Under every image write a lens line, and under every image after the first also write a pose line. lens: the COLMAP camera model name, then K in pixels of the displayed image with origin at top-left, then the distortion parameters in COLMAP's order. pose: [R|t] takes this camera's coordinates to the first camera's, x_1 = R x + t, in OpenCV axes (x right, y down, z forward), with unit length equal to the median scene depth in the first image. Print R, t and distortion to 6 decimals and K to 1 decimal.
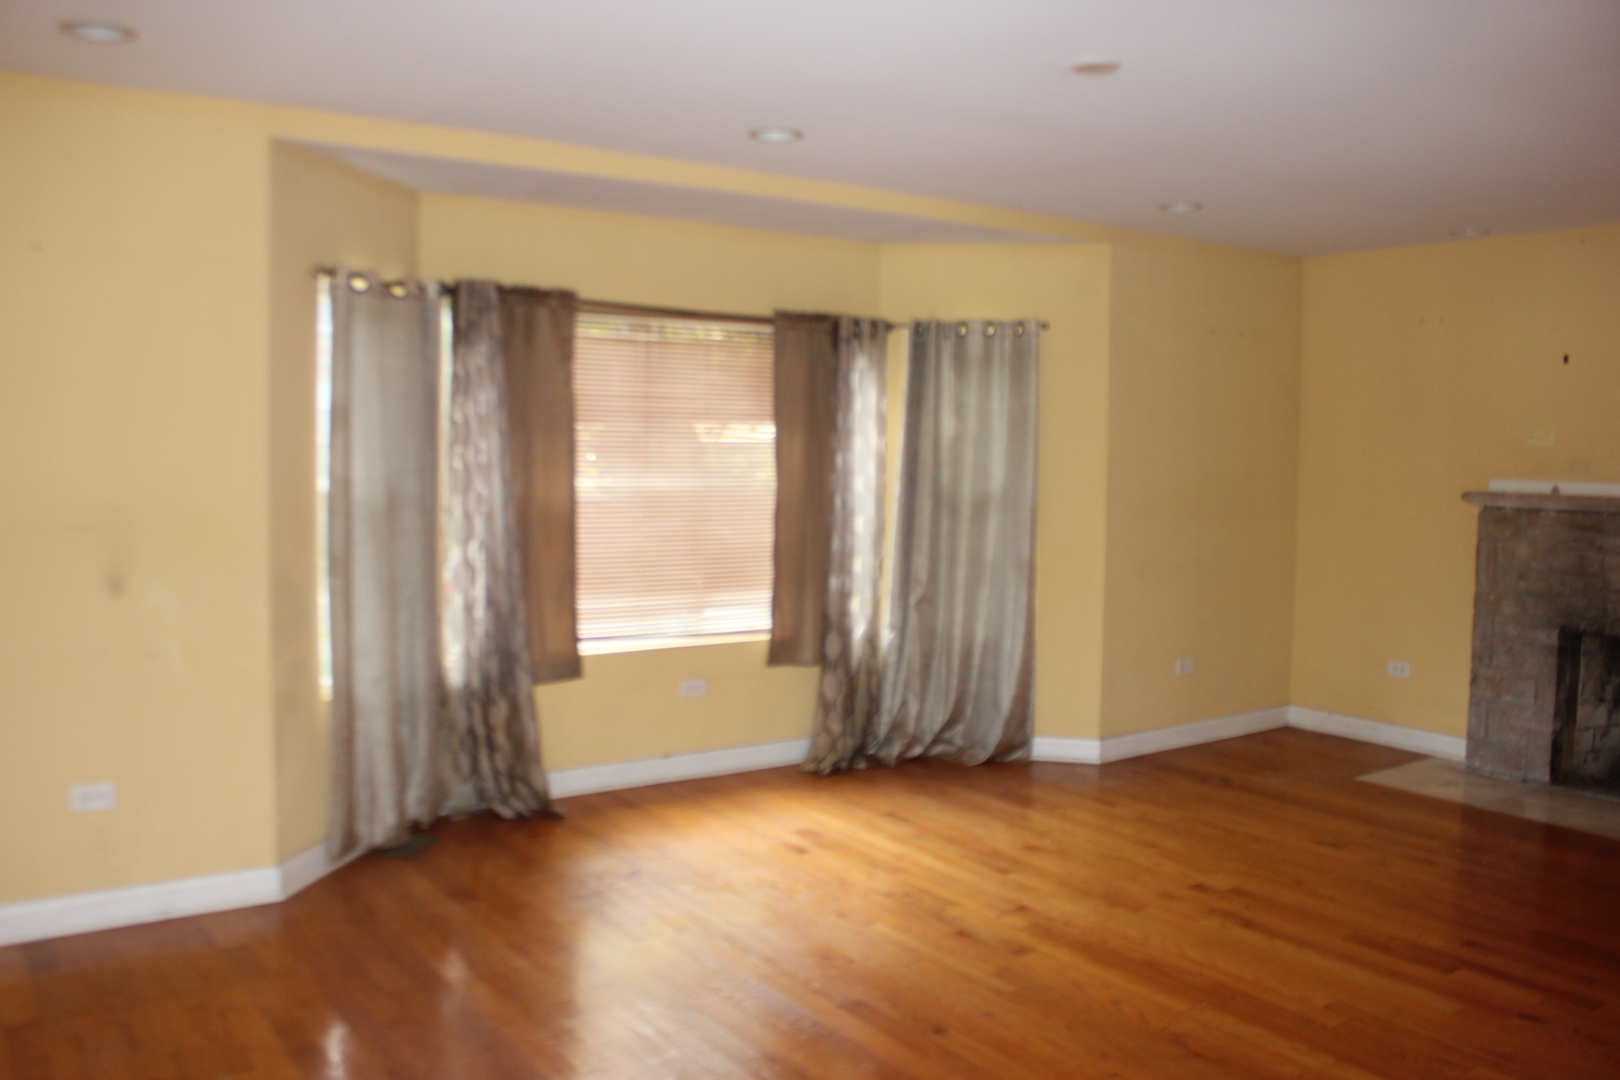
lens RADIAL K [[1352.3, 0, 810.0], [0, 1352.3, 540.0], [0, 0, 1]] dist [-0.161014, 0.122496]
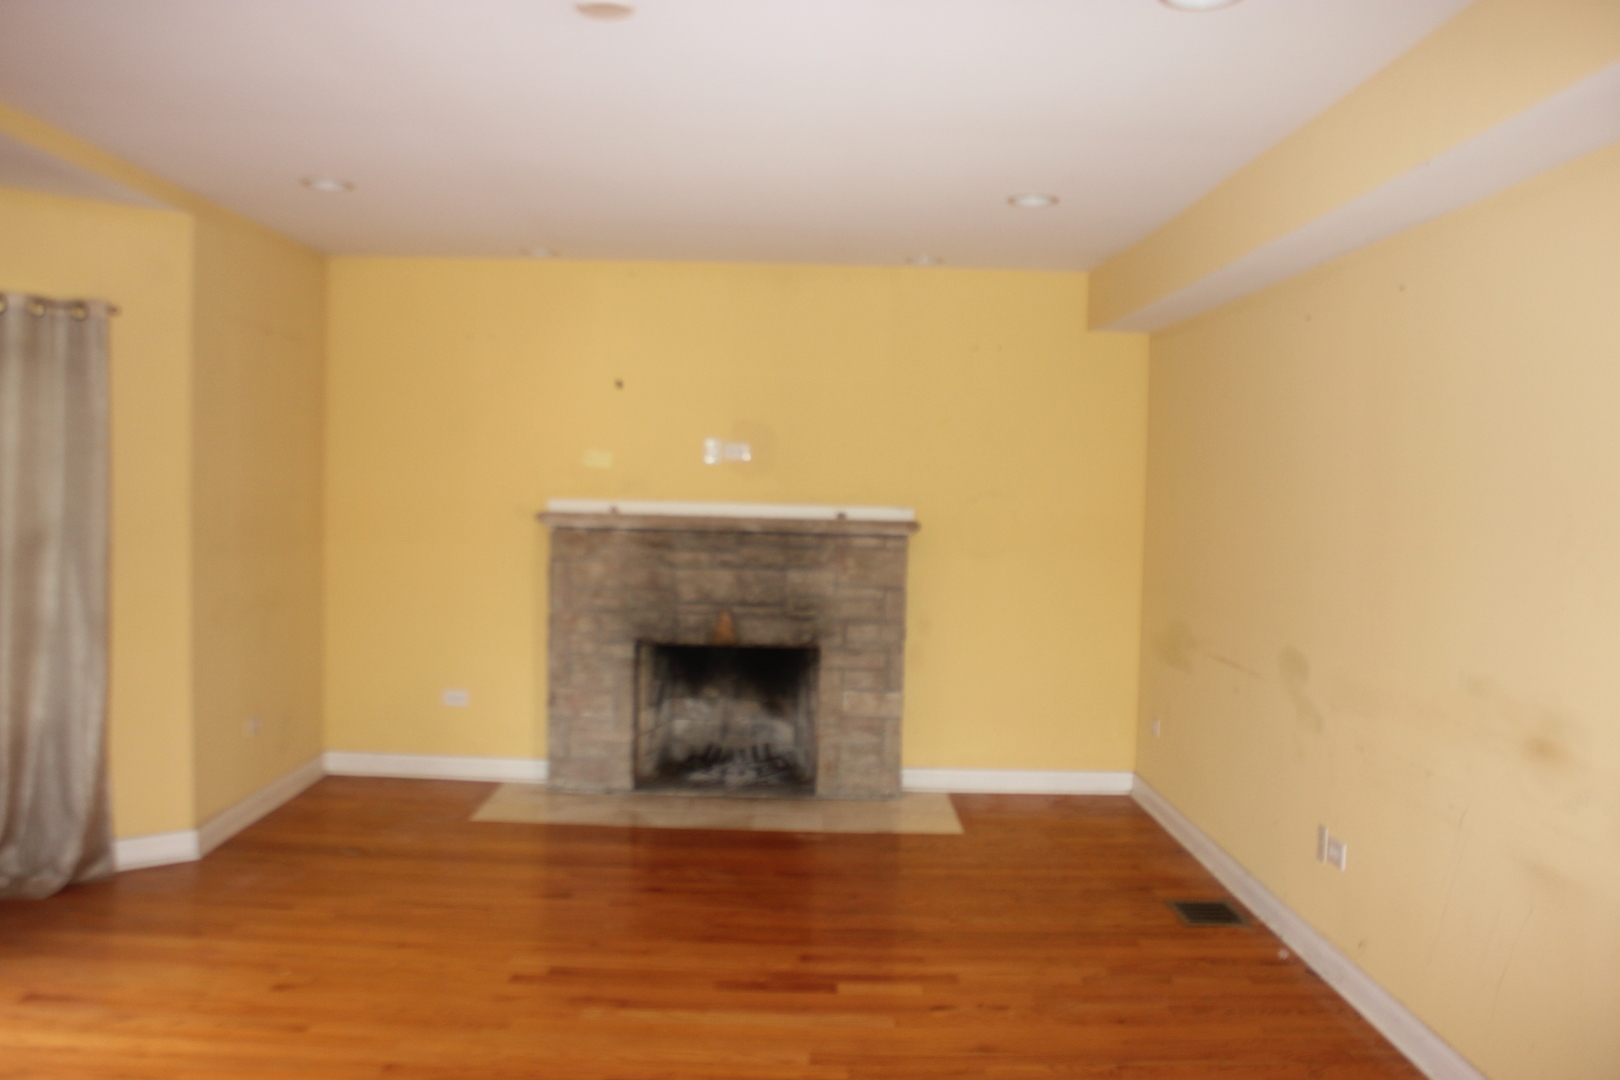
lens RADIAL K [[1352.3, 0, 810.0], [0, 1352.3, 540.0], [0, 0, 1]] dist [-0.161014, 0.122496]
pose [[0.566267, -0.034803, 0.823487, -0.226364], [0.039419, 0.999108, 0.015118, -0.023633], [-0.823279, 0.023900, 0.567134, 0.255115]]
